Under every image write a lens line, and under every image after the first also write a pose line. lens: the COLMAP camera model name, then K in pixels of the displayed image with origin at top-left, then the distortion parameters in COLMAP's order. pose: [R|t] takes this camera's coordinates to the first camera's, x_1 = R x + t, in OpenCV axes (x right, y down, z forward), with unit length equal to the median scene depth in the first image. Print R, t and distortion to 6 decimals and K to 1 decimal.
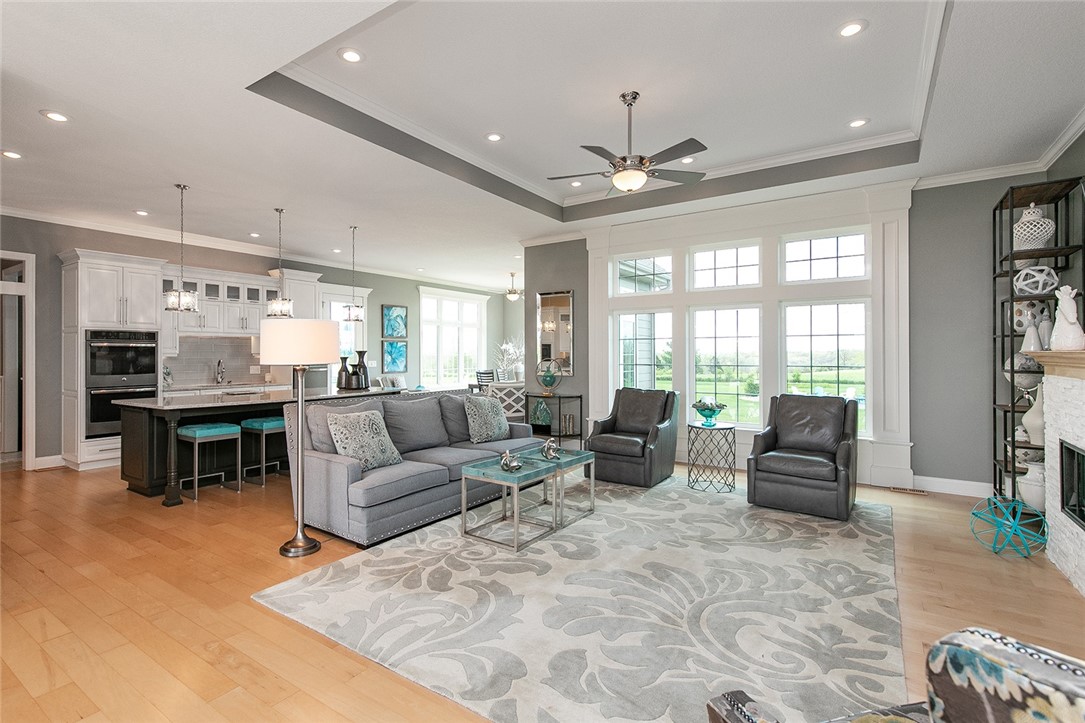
lens RADIAL K [[503.4, 0, 515.4], [0, 503.4, 348.2], [0, 0, 1]] dist [0.017216, -0.000045]
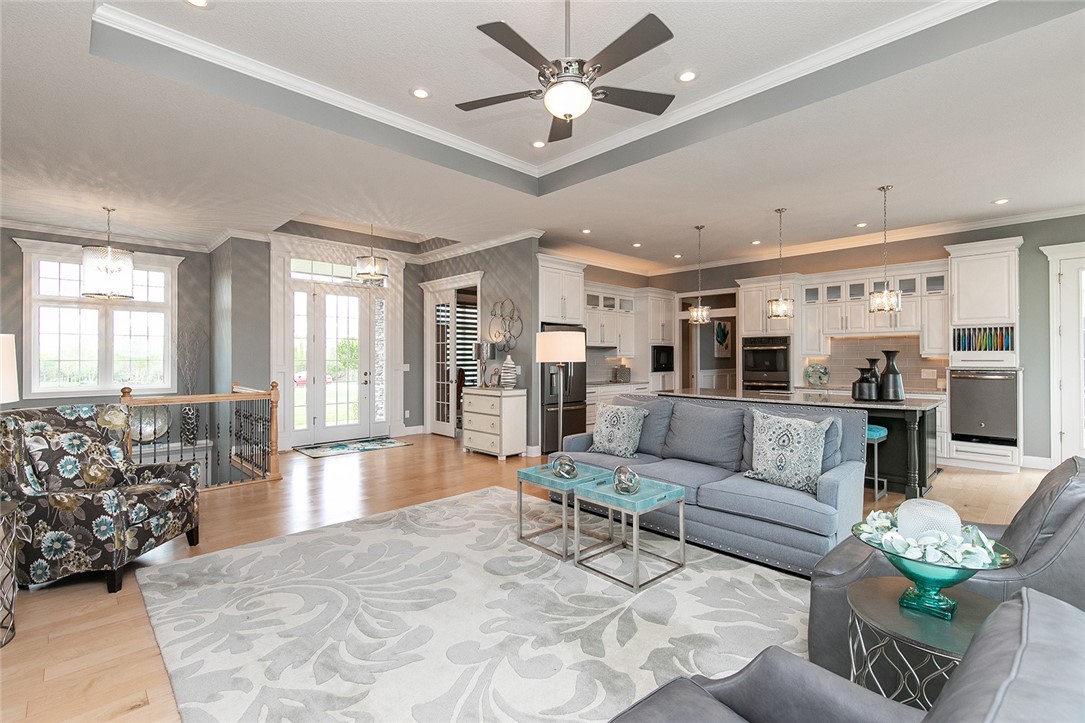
lens RADIAL K [[499.8, 0, 539.7], [0, 499.8, 356.3], [0, 0, 1]] dist [0.000856, -0.000357]
pose [[-0.195707, 0.000708, -0.980662, 0.571876], [0.013768, 0.999903, -0.002026, 0.008920], [0.980566, -0.013898, -0.195697, 0.697571]]
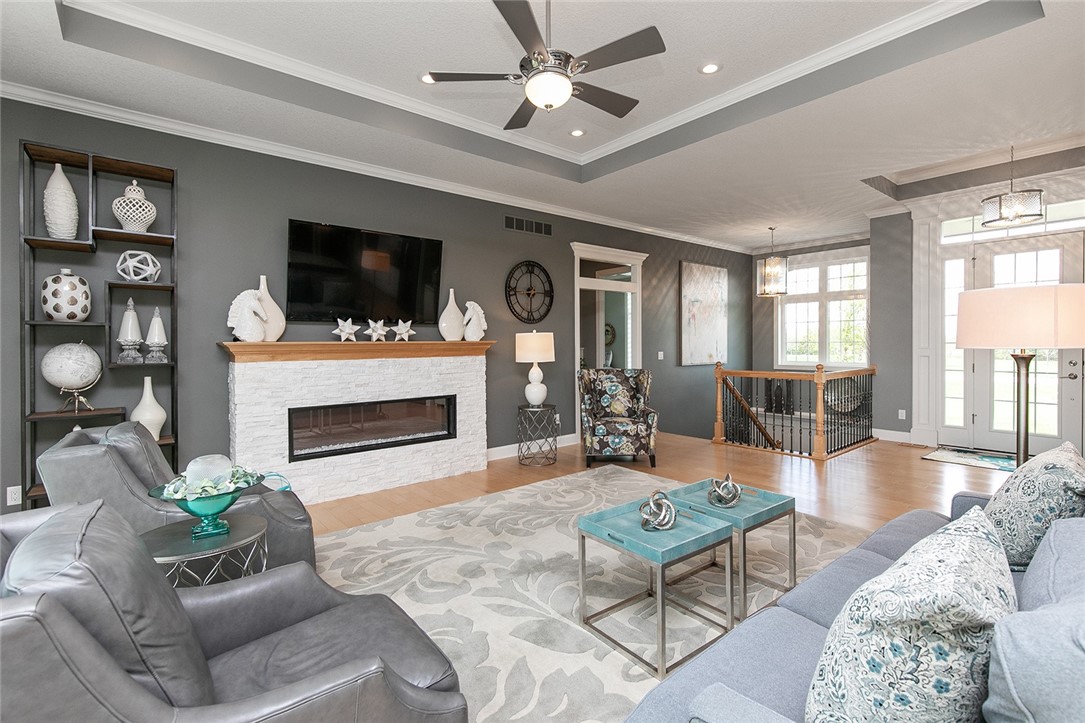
lens RADIAL K [[486.6, 0, 537.8], [0, 486.6, 349.6], [0, 0, 1]] dist [0.003591, 0.000275]
pose [[-0.962065, 0.007222, 0.272726, 0.043505], [0.008151, 0.999964, 0.002275, 0.014022], [-0.272700, 0.004412, -0.962089, 1.052244]]
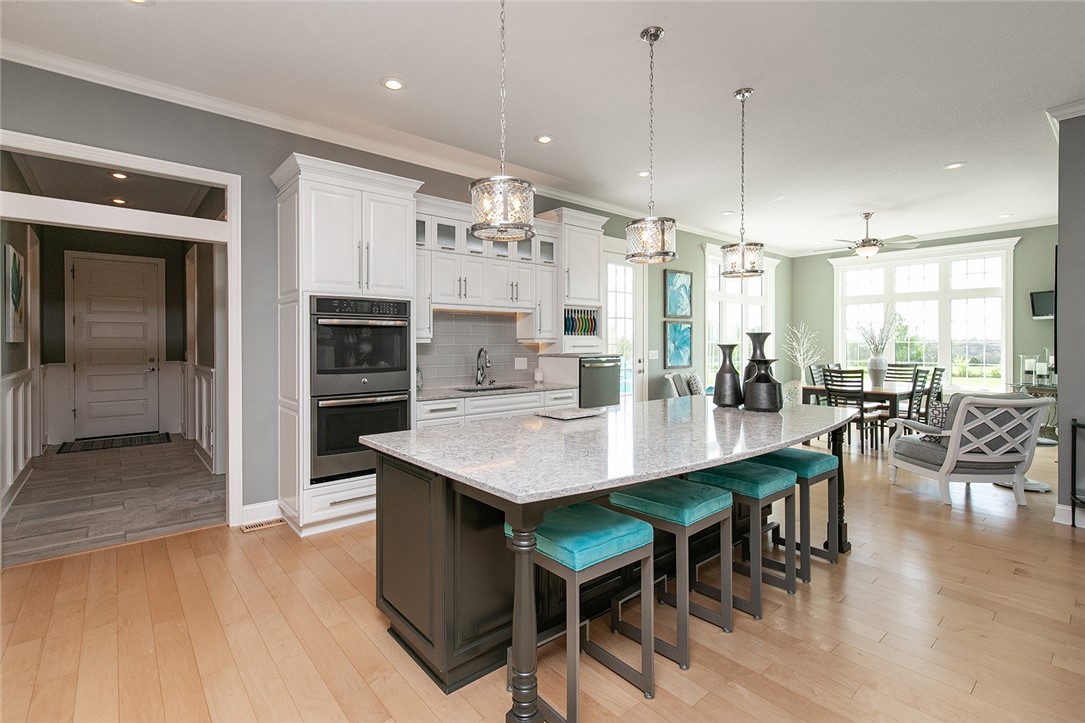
lens RADIAL K [[493.7, 0, 543.1], [0, 493.7, 341.0], [0, 0, 1]] dist [0.001095, -0.000113]
pose [[0.968586, 0.002709, -0.248666, -0.430824], [-0.000278, 0.999952, 0.009812, 0.009350], [0.248681, -0.009434, 0.968540, 0.502894]]
